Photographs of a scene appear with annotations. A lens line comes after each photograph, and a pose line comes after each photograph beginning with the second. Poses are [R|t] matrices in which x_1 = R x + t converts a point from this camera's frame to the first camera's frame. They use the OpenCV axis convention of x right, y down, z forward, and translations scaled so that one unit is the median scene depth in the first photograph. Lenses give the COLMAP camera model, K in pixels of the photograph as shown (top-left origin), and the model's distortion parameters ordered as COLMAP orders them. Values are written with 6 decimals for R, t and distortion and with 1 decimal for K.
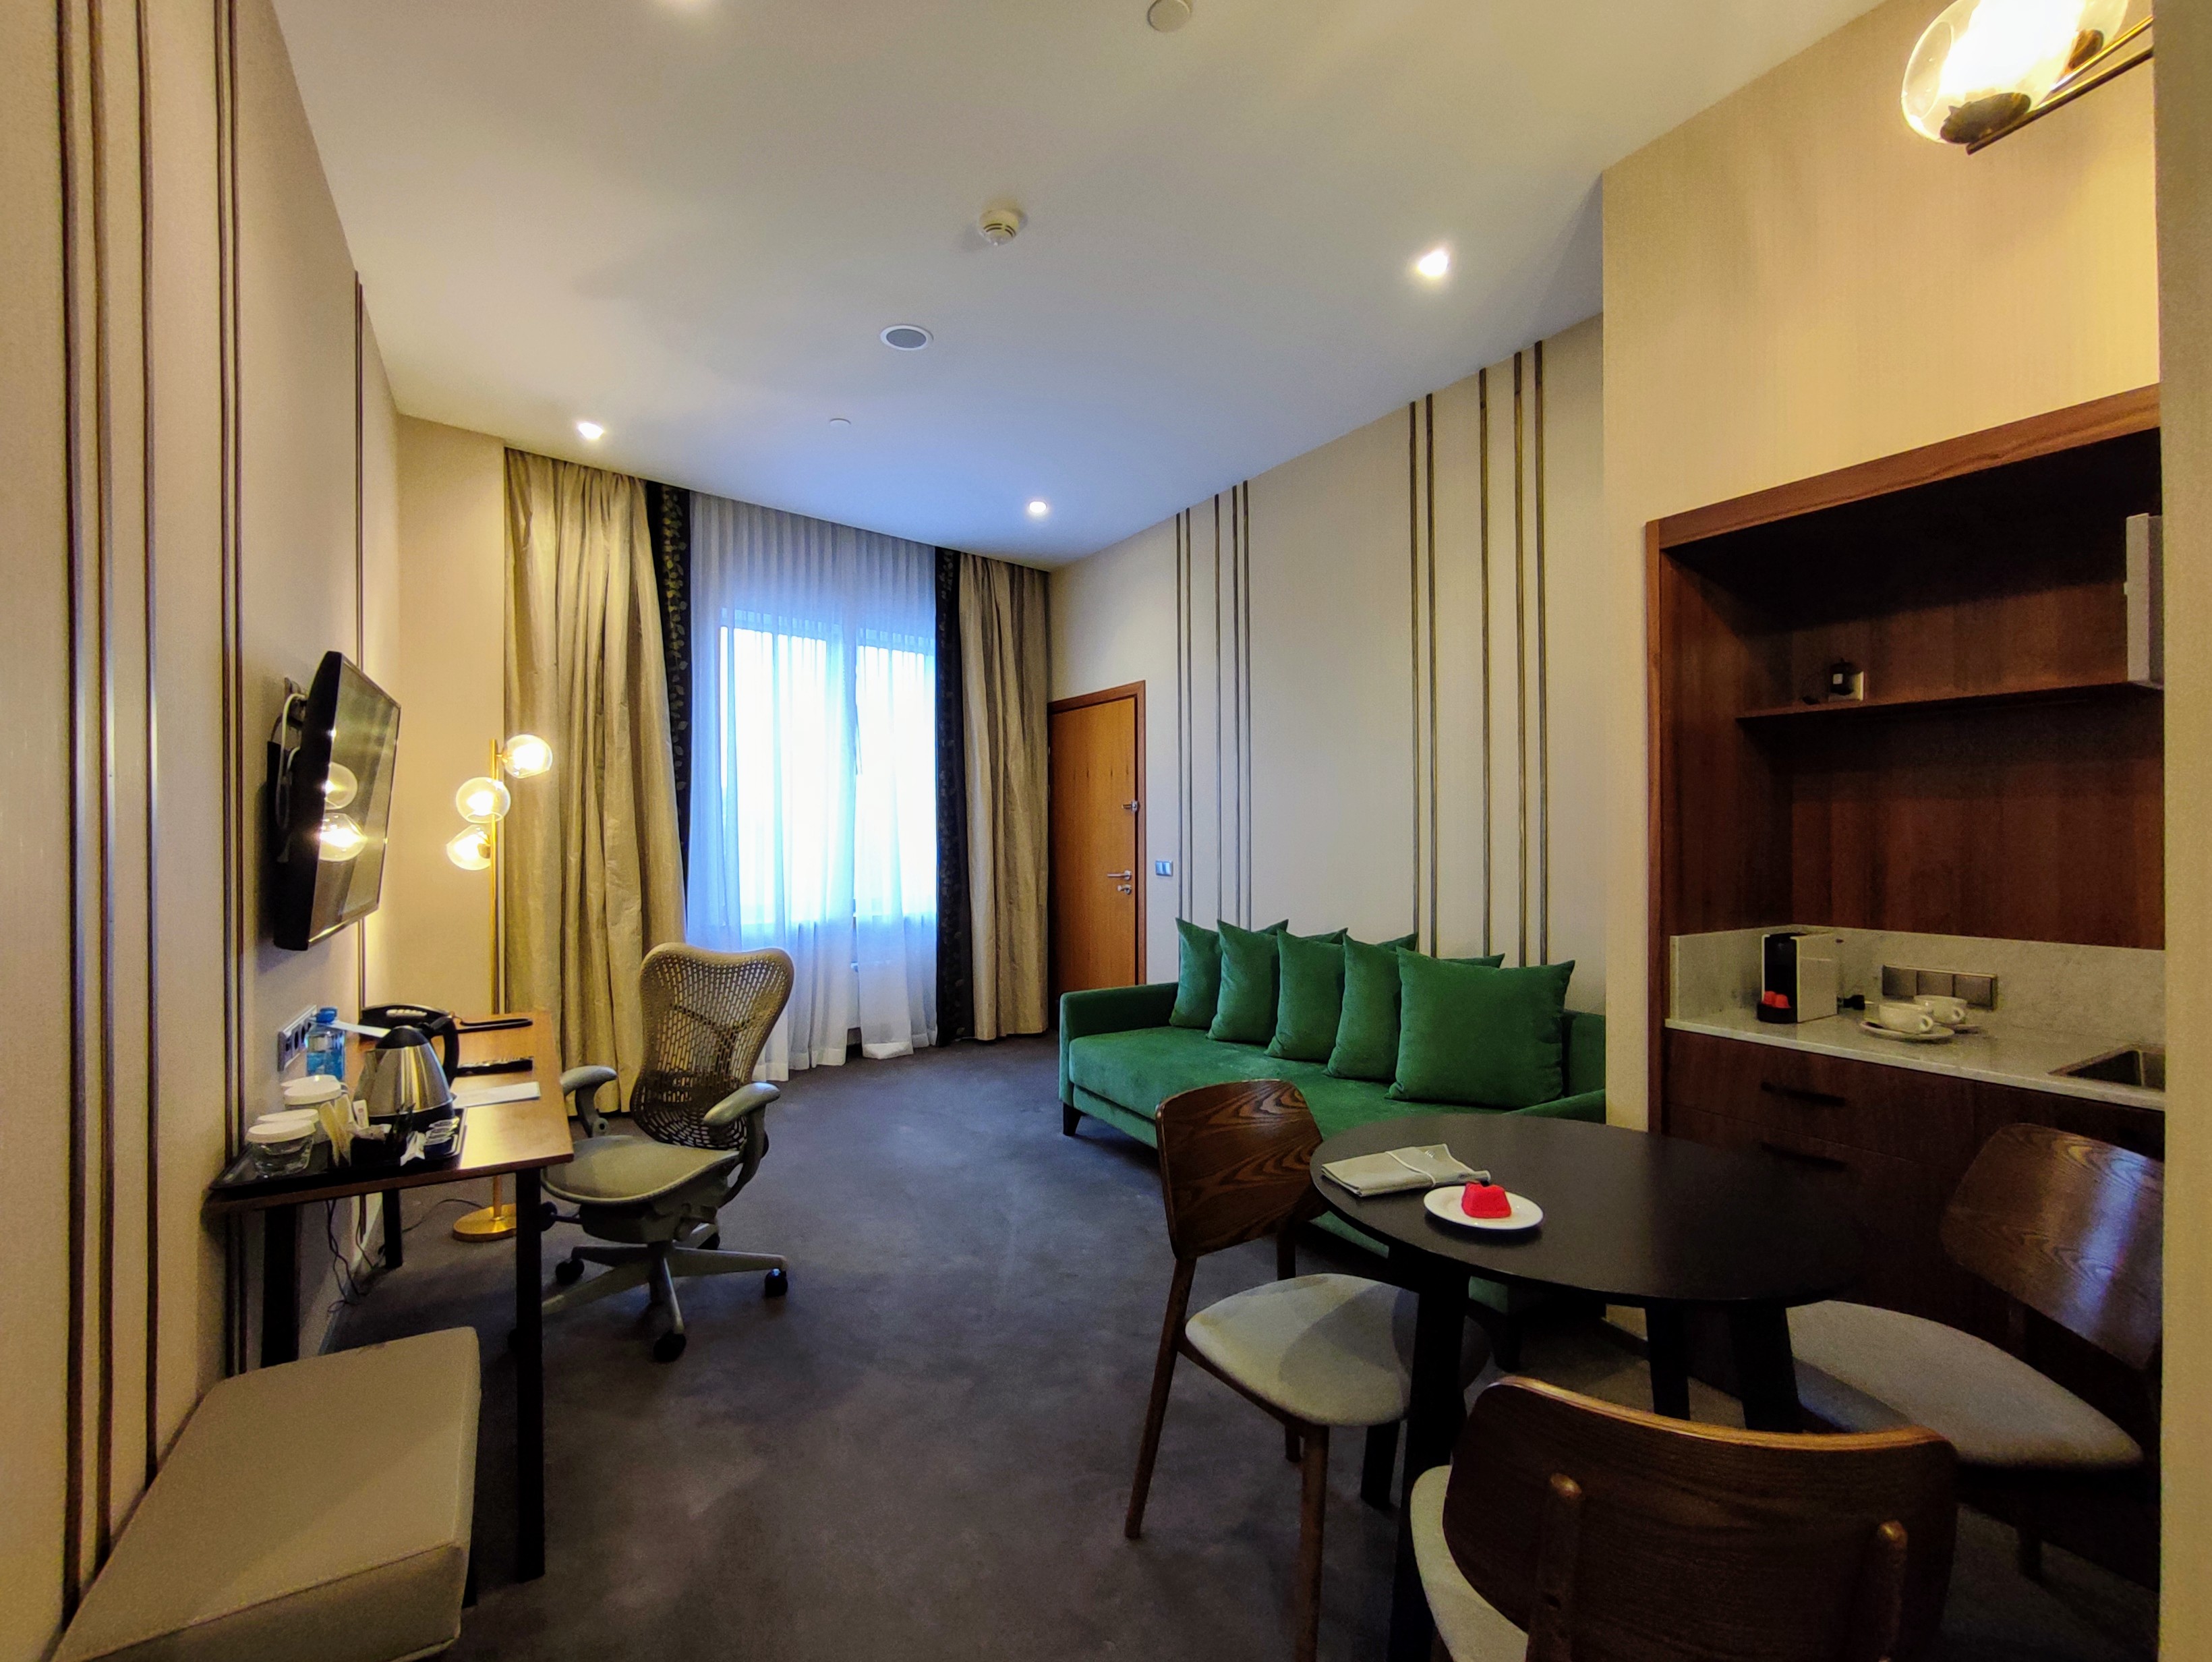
lens RADIAL K [[1037.8, 0, 1106.0], [0, 1037.8, 831.0], [0, 0, 1]] dist [0.000305, 0.000028]
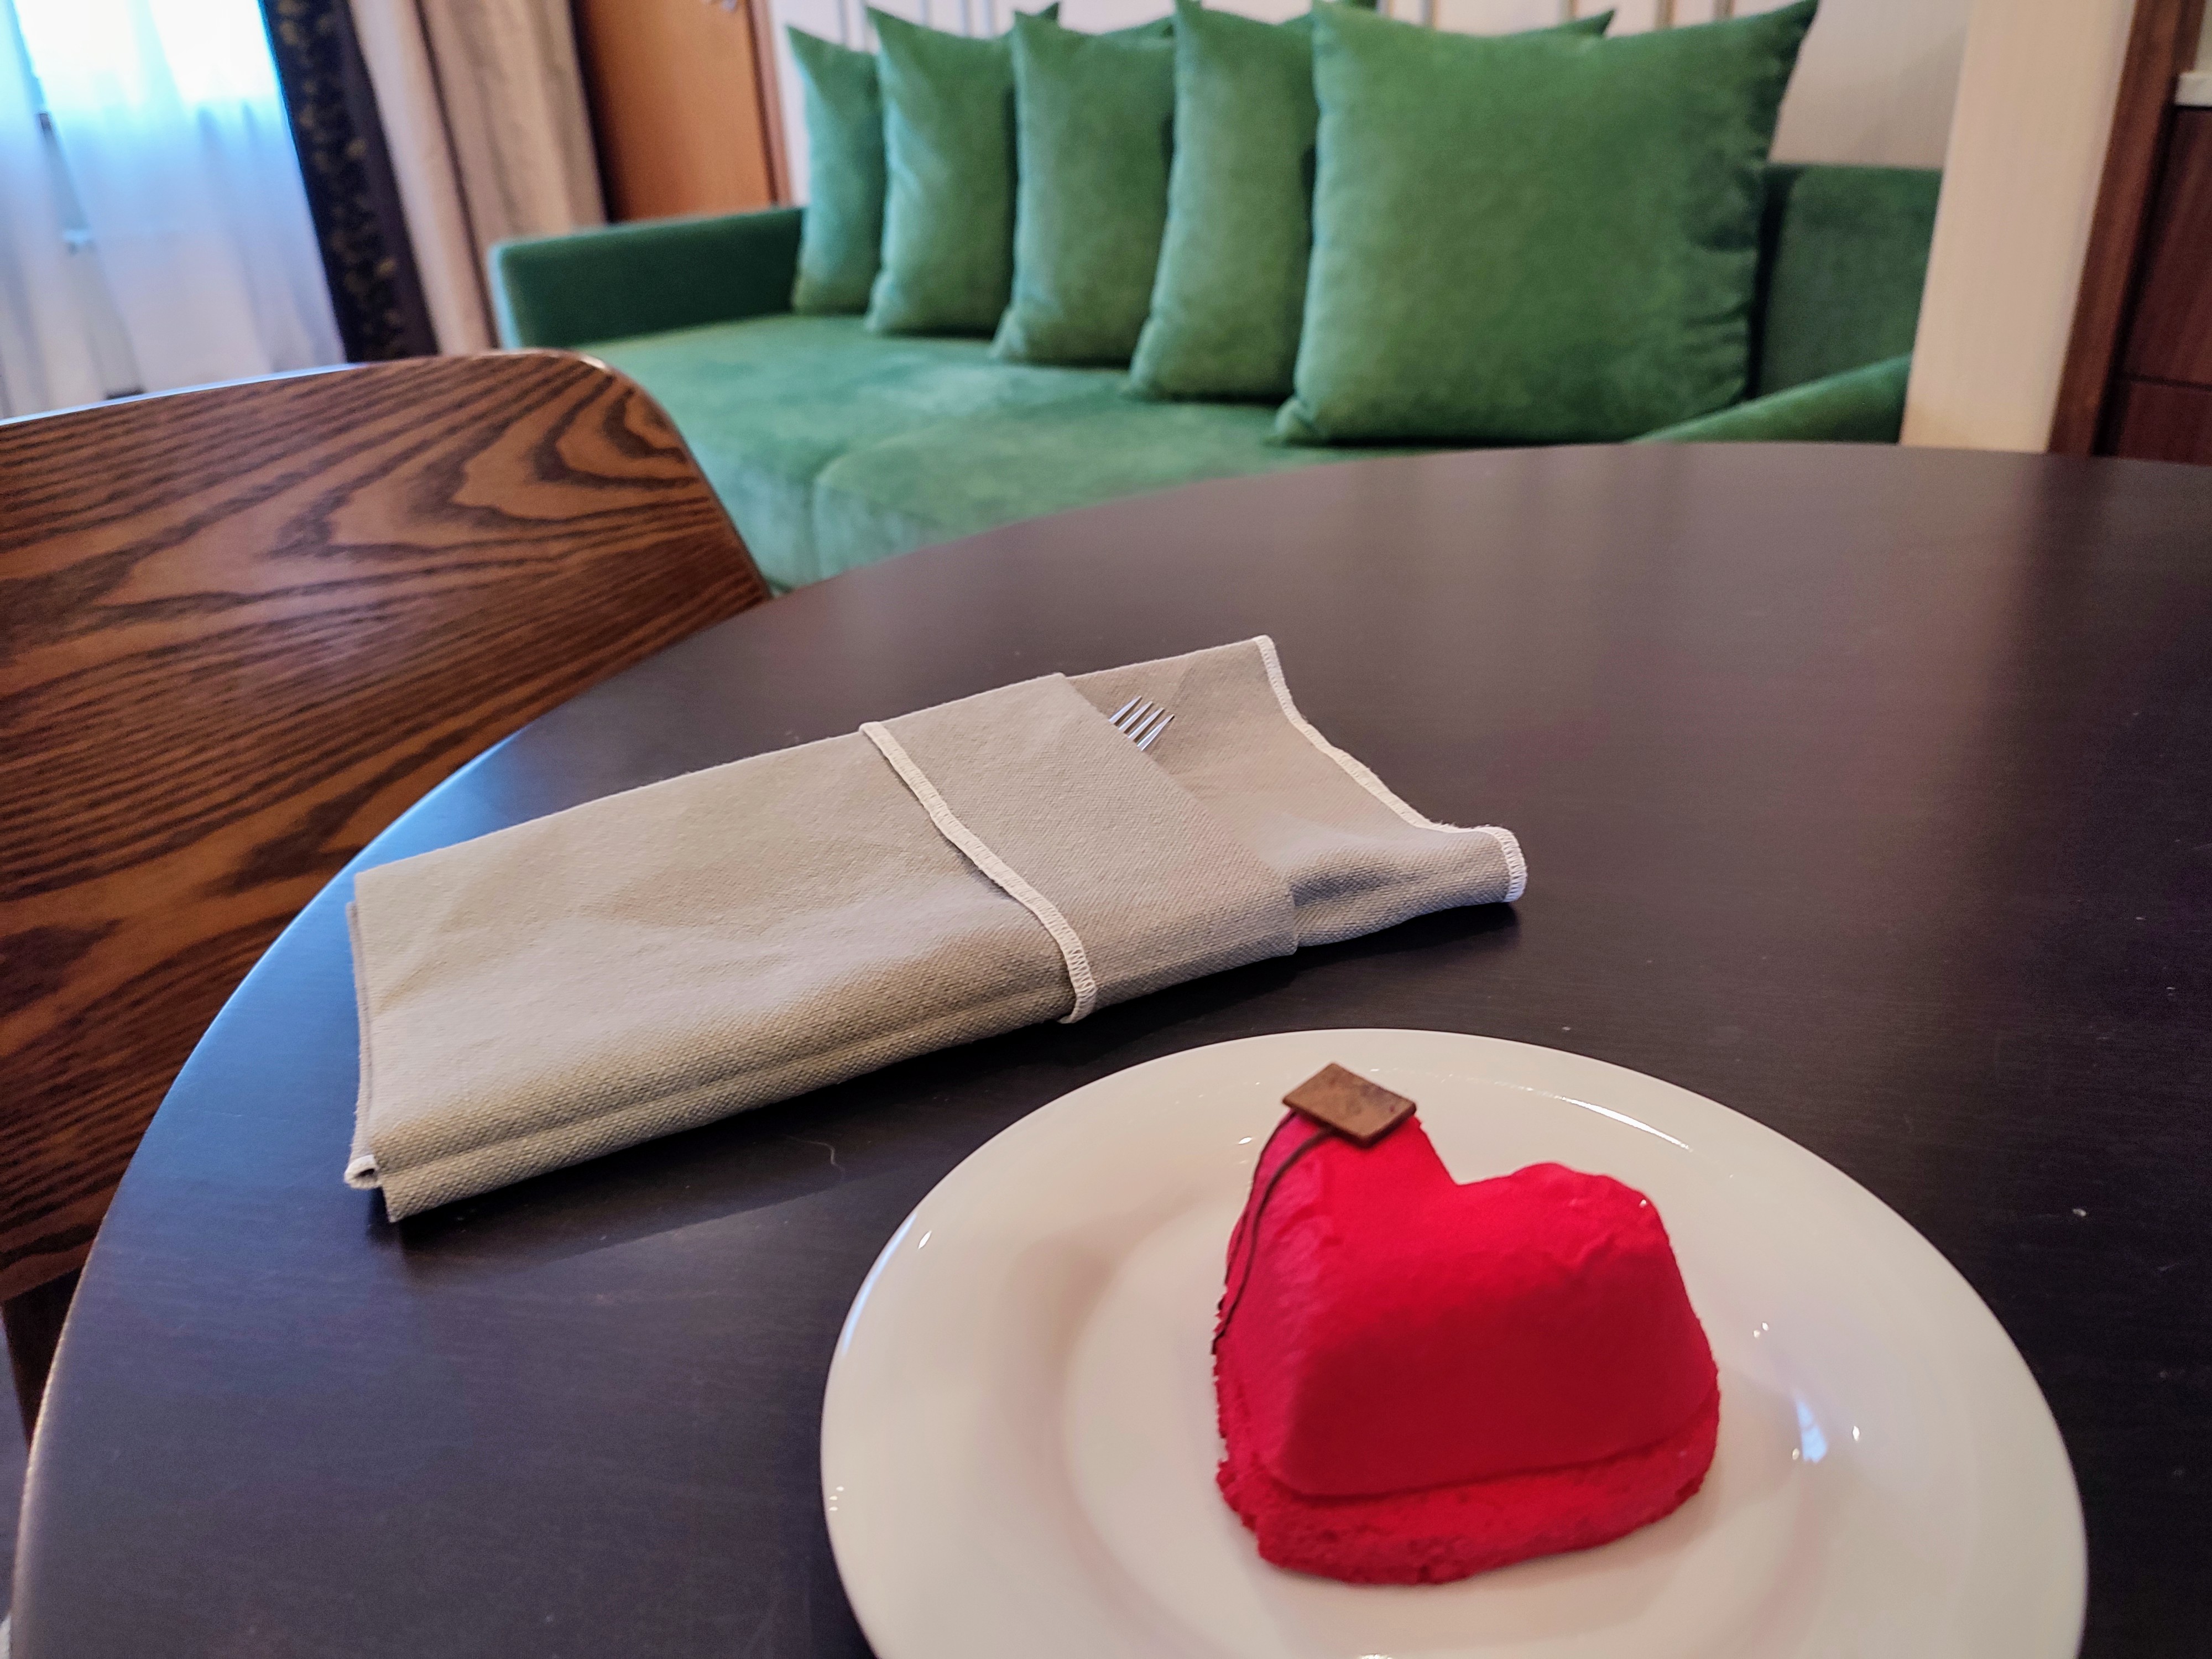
lens RADIAL K [[1636.6, 0, 1106.0], [0, 1636.6, 829.5], [0, 0, 1]] dist [0.012088, 0.003328]
pose [[0.993223, -0.090247, 0.073233, 0.150694], [0.048916, 0.896186, 0.440973, 0.116253], [-0.105427, -0.434403, 0.894528, 0.410944]]
